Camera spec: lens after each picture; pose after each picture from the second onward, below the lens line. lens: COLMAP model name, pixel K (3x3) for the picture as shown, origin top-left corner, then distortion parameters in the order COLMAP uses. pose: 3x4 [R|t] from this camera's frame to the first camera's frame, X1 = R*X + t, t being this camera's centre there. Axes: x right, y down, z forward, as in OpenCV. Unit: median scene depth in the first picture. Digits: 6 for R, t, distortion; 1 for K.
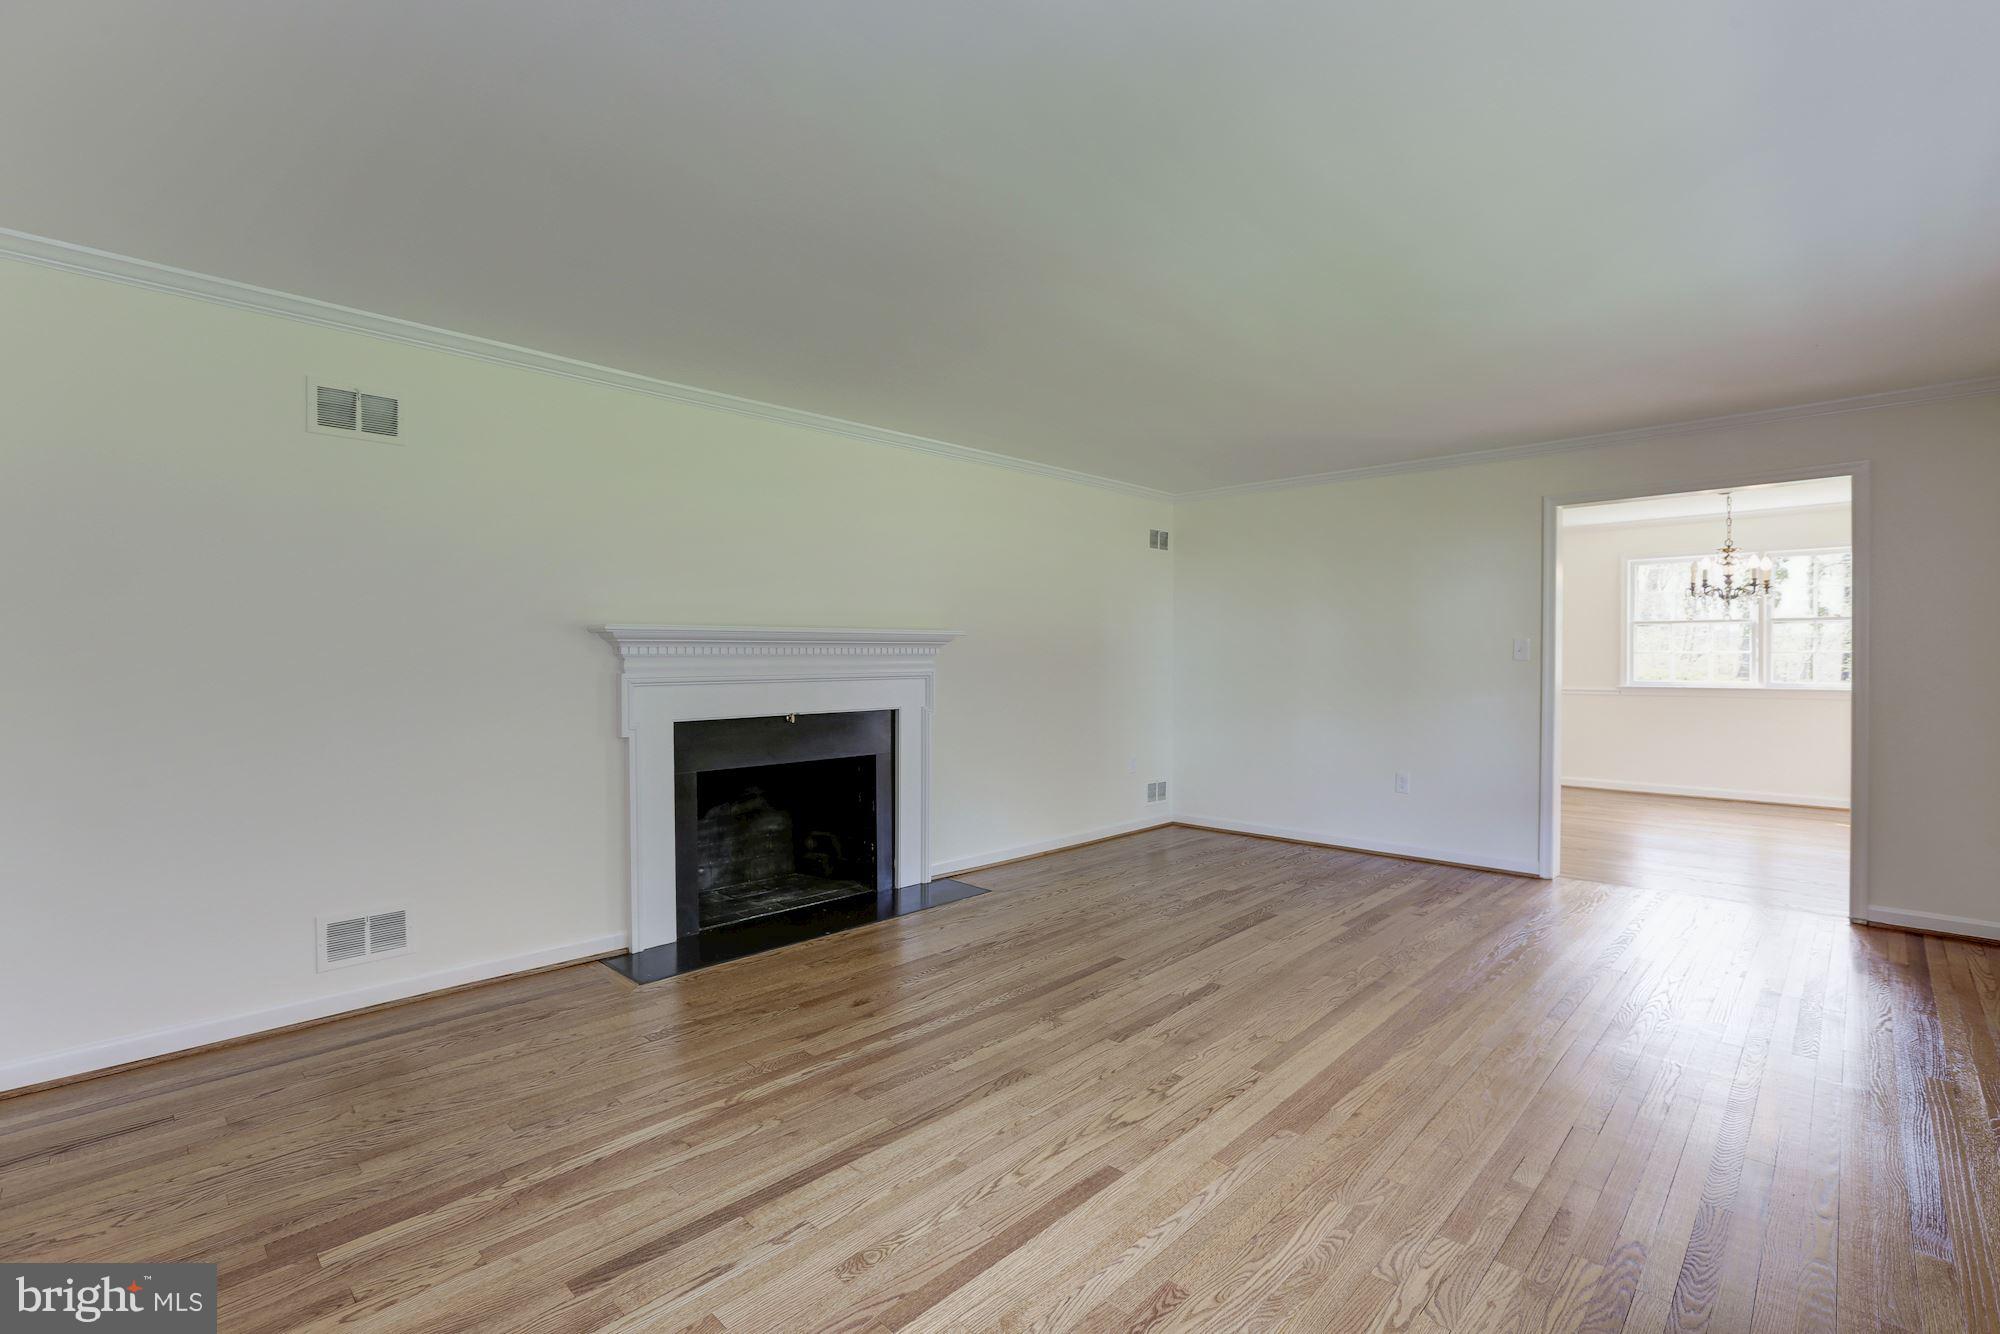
lens RADIAL K [[903.9, 0, 983.2], [0, 903.9, 668.9], [0, 0, 1]] dist [-0.015499, 0.000463]
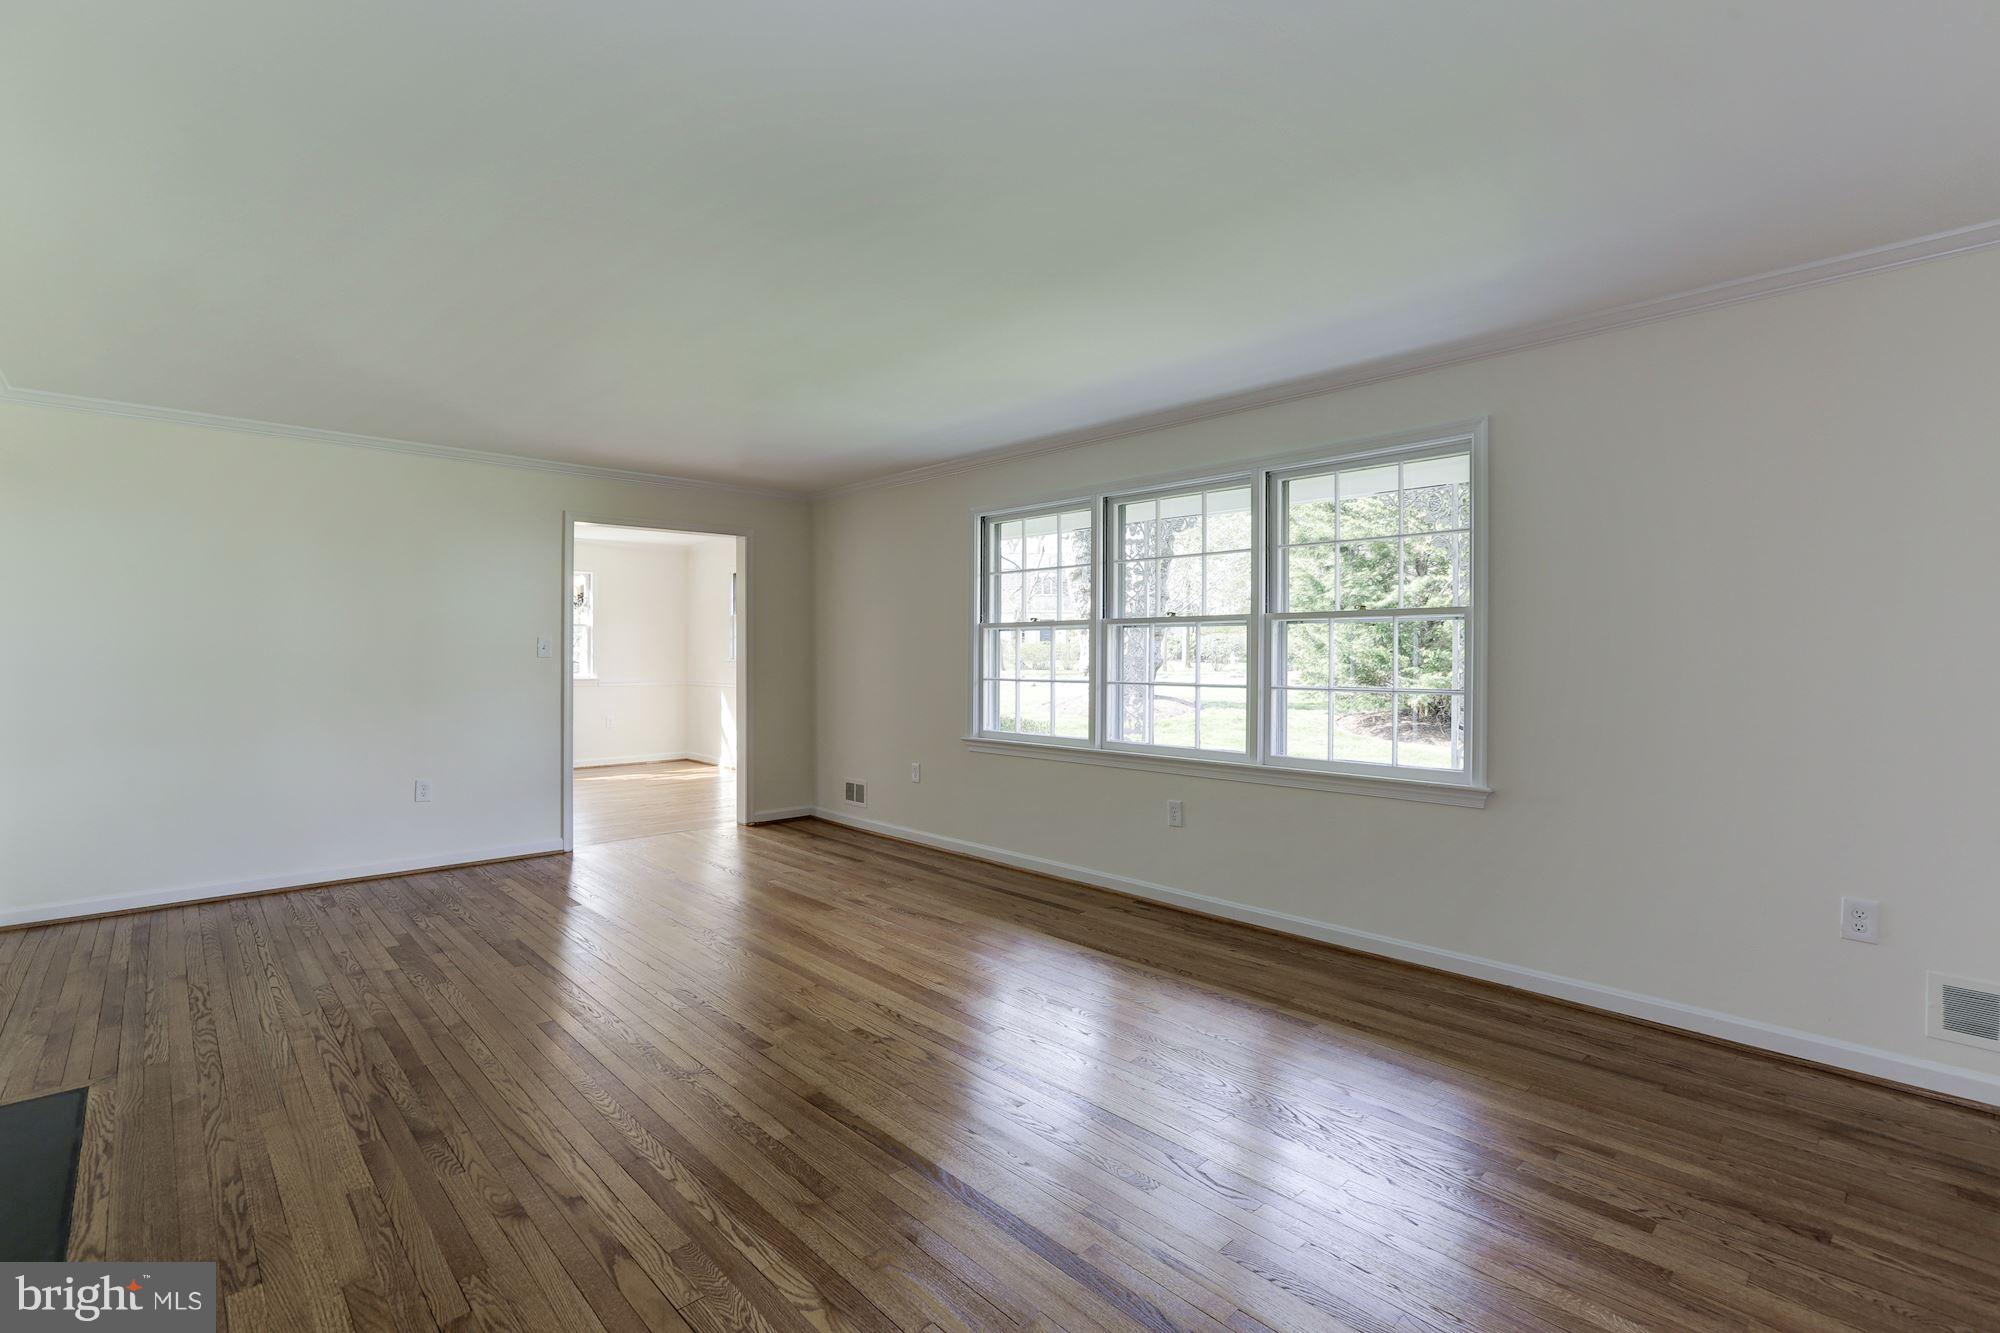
lens RADIAL K [[903.9, 0, 1011.6], [0, 903.9, 678.4], [0, 0, 1]] dist [-0.015499, 0.000463]
pose [[0.024064, -0.022026, 0.999468, -0.533153], [0.008158, 0.999728, 0.021835, -0.002739], [-0.999677, 0.007629, 0.024237, 0.468859]]
